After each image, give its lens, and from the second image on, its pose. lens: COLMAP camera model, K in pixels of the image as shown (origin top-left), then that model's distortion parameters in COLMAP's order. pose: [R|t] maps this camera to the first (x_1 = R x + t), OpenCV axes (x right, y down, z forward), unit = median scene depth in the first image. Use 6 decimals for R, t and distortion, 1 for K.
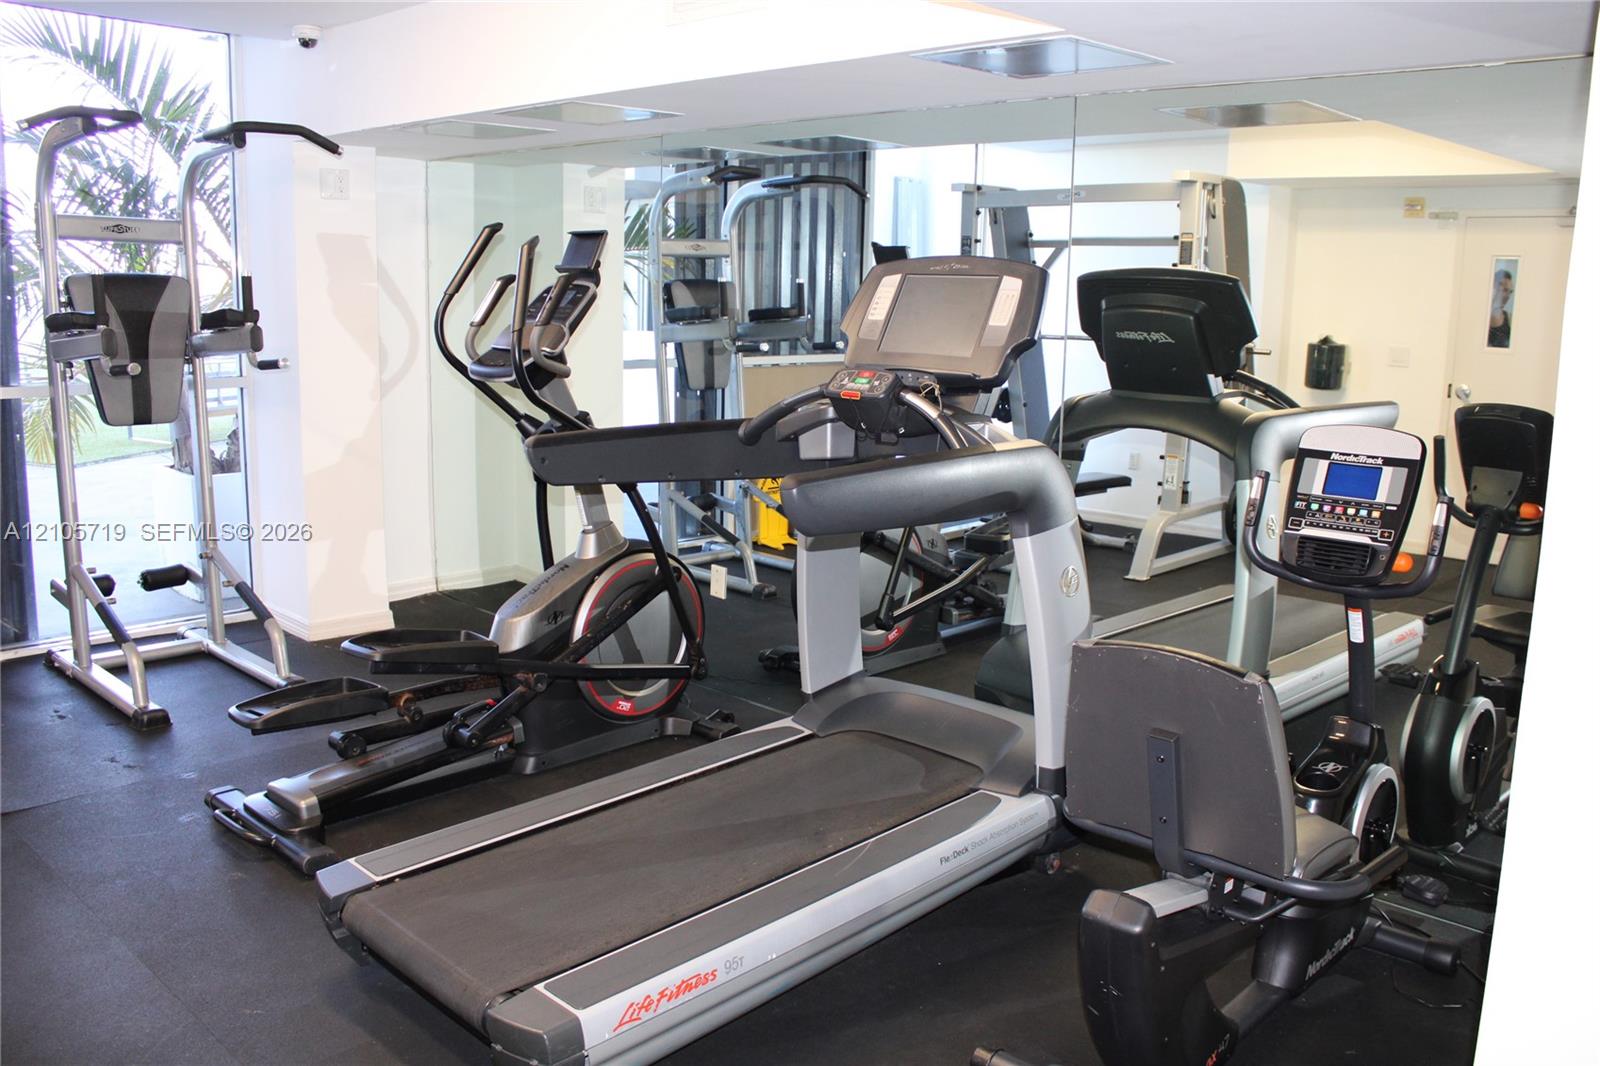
lens RADIAL K [[1352.3, 0, 833.7], [0, 1352.3, 532.3], [0, 0, 1]] dist [-0.158036, 0.120041]
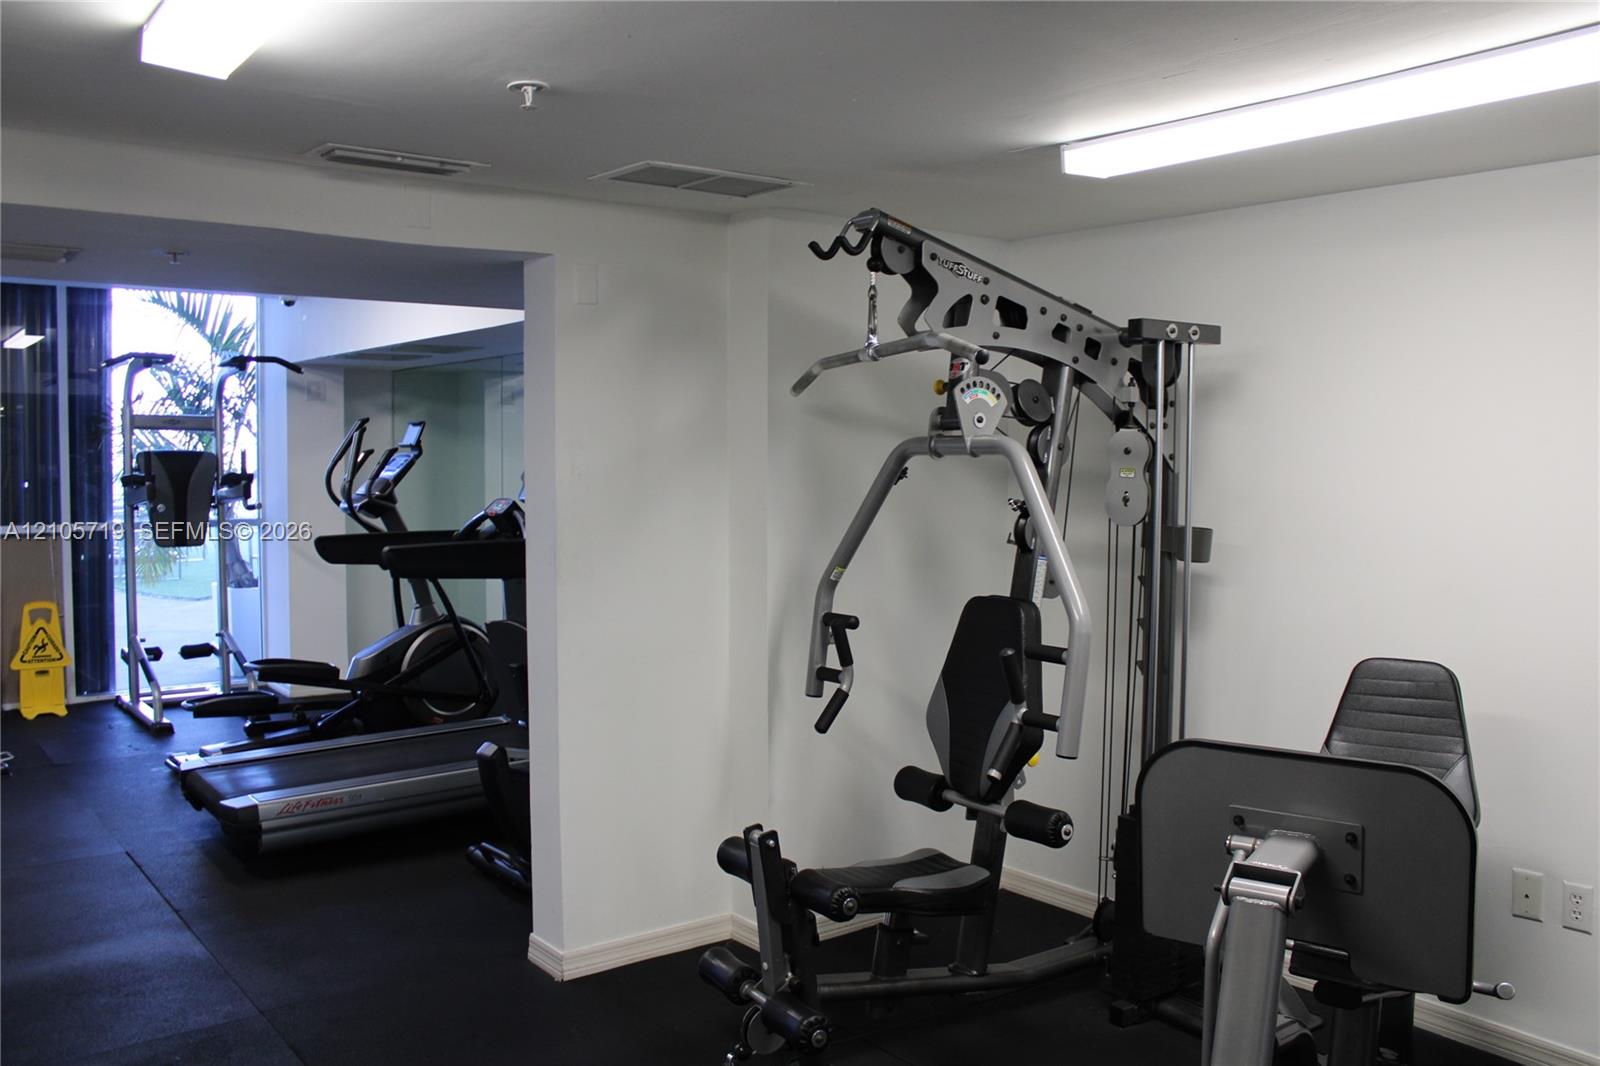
lens RADIAL K [[1352.3, 0, 838.2], [0, 1352.3, 517.0], [0, 0, 1]] dist [-0.158036, 0.120041]
pose [[0.991741, -0.015420, -0.127324, 0.489797], [-0.002006, 0.990760, -0.135612, 0.101149], [0.128238, 0.134748, 0.982547, -0.476790]]
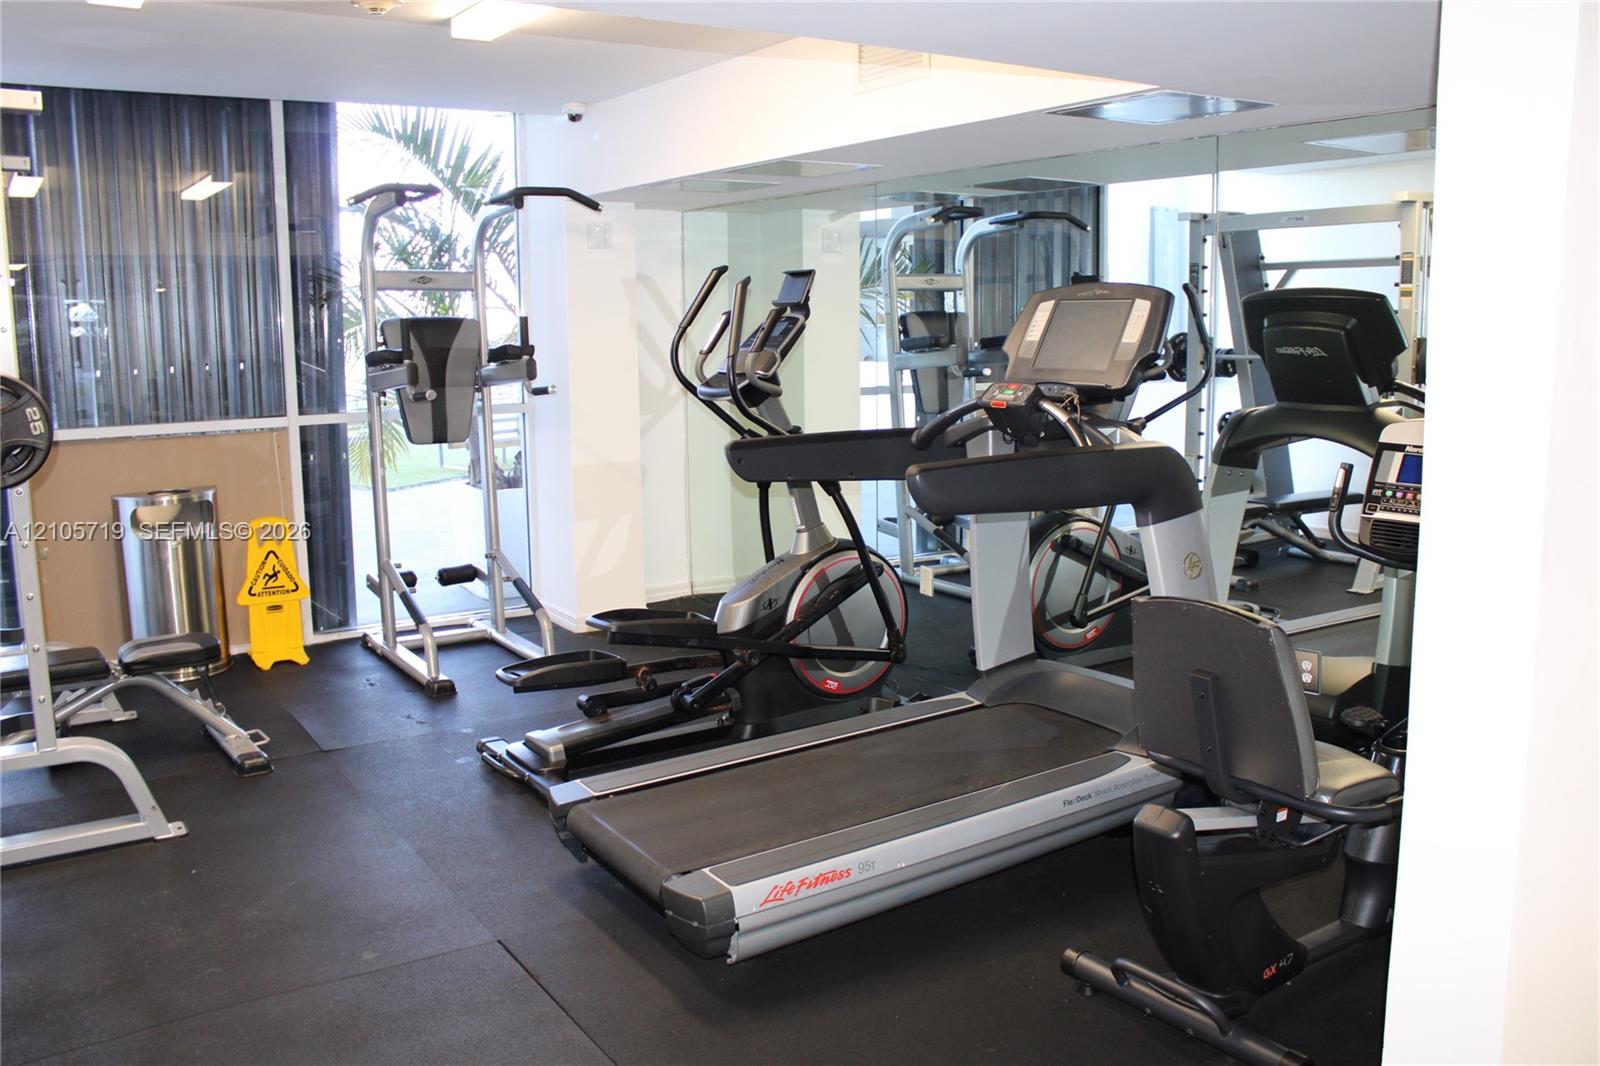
lens RADIAL K [[1352.3, 0, 831.7], [0, 1352.3, 530.6], [0, 0, 1]] dist [-0.158036, 0.120041]
pose [[0.976584, 0.002152, -0.215128, 0.087972], [-0.007747, 0.999653, -0.025167, 0.027212], [0.214999, 0.026244, 0.976262, -0.118651]]
